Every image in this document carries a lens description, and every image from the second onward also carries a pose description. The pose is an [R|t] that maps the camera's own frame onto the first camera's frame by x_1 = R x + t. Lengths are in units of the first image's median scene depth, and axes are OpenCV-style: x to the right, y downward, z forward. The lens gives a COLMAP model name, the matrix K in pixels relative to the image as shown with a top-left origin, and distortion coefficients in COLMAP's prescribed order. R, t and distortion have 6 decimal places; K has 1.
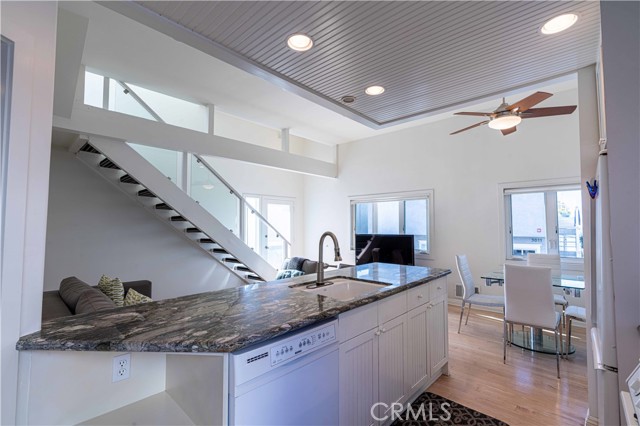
lens RADIAL K [[289.6, 0, 321.5], [0, 289.6, 213.7], [0, 0, 1]] dist [0.001657, 0.000192]
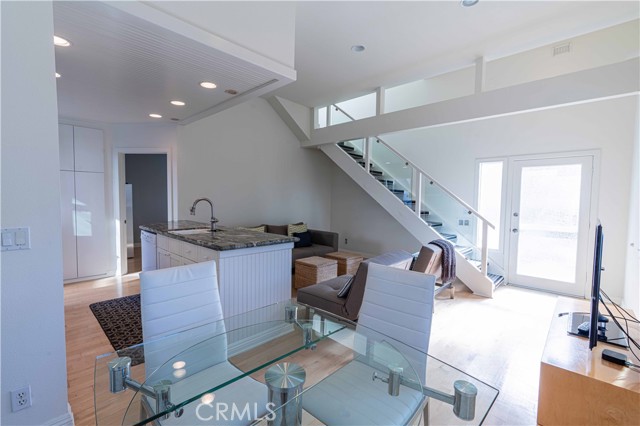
lens RADIAL K [[289.6, 0, 320.3], [0, 289.6, 212.3], [0, 0, 1]] dist [0.001657, 0.000192]
pose [[-0.022751, 0.054740, -0.998241, 0.788699], [0.027672, 0.998152, 0.054104, 0.032845], [0.999358, -0.026393, -0.024223, 0.831542]]
